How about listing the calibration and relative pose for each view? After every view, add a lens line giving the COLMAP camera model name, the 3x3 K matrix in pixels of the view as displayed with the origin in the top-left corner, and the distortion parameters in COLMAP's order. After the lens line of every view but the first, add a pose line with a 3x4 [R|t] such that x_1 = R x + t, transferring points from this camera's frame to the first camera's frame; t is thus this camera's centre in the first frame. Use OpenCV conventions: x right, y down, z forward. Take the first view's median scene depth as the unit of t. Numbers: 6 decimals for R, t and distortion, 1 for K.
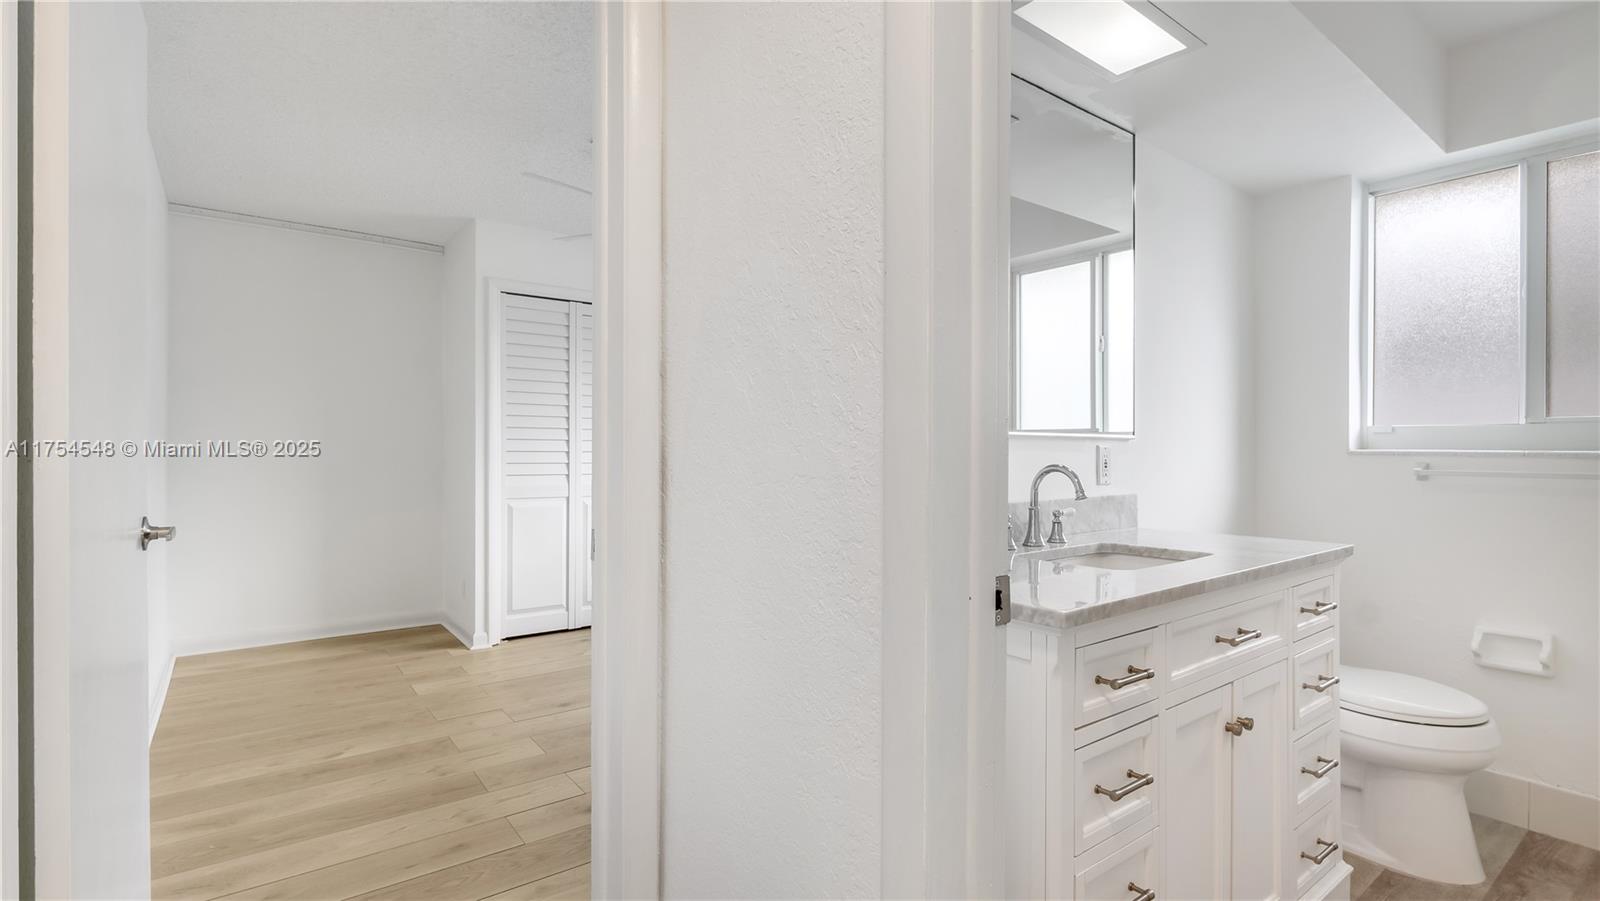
lens RADIAL K [[743.5, 0, 790.1], [0, 743.5, 452.6], [0, 0, 1]] dist [-0.008047, -0.000210]
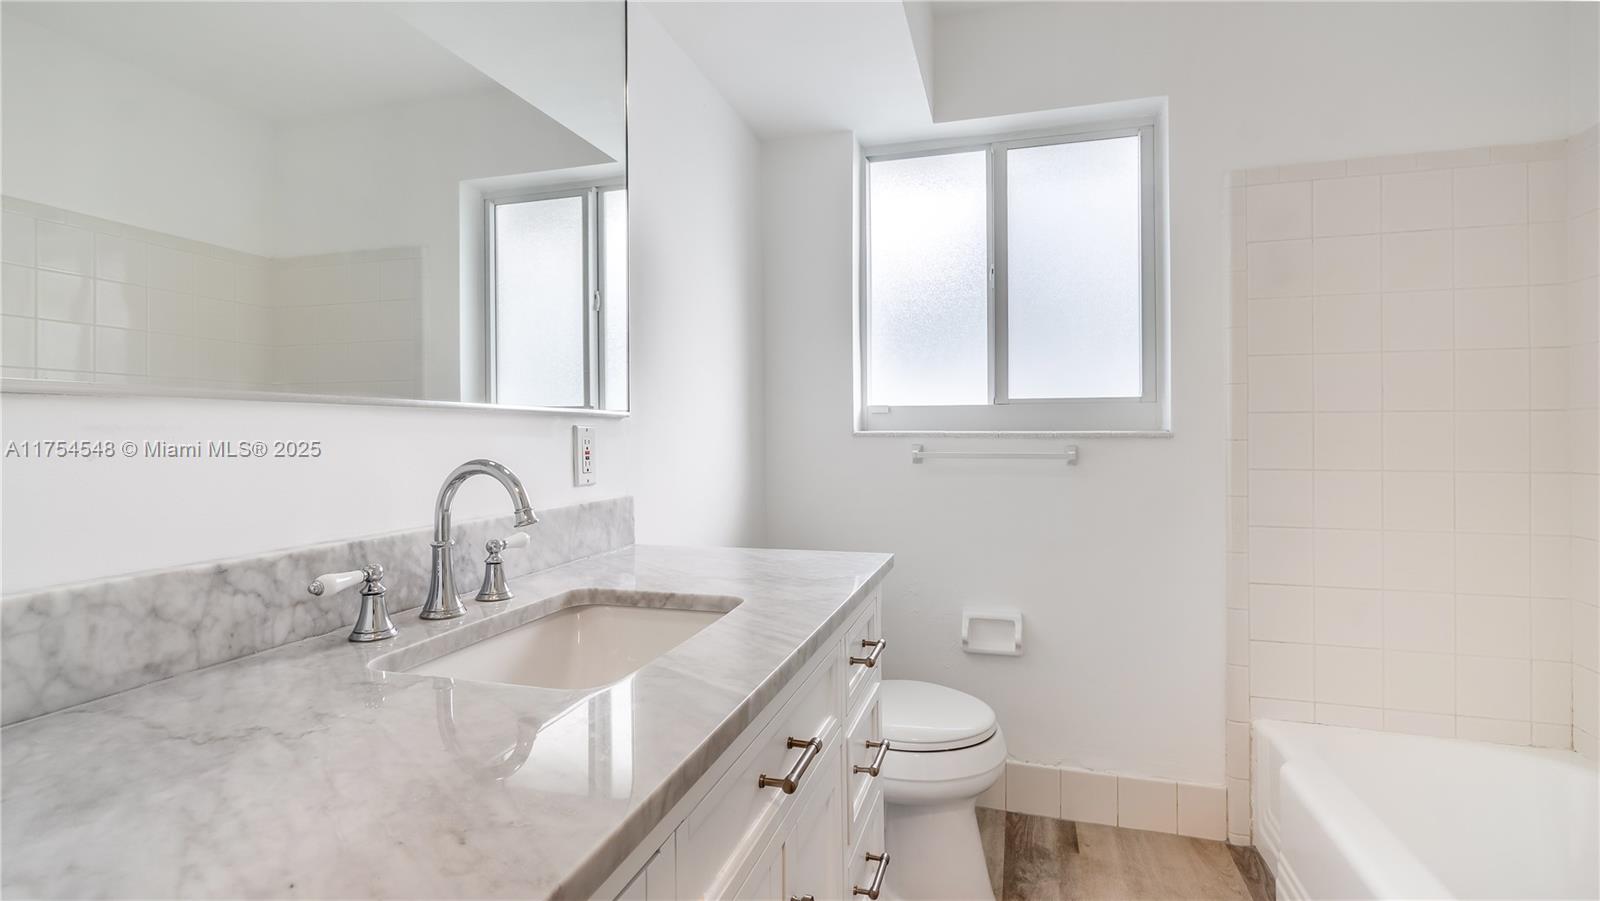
lens RADIAL K [[743.5, 0, 795.6], [0, 743.5, 442.8], [0, 0, 1]] dist [-0.008047, -0.000210]
pose [[0.804419, -0.012822, 0.593925, 0.185376], [0.008228, 0.999912, 0.010441, 0.000330], [-0.594006, -0.003512, 0.804453, 0.366750]]
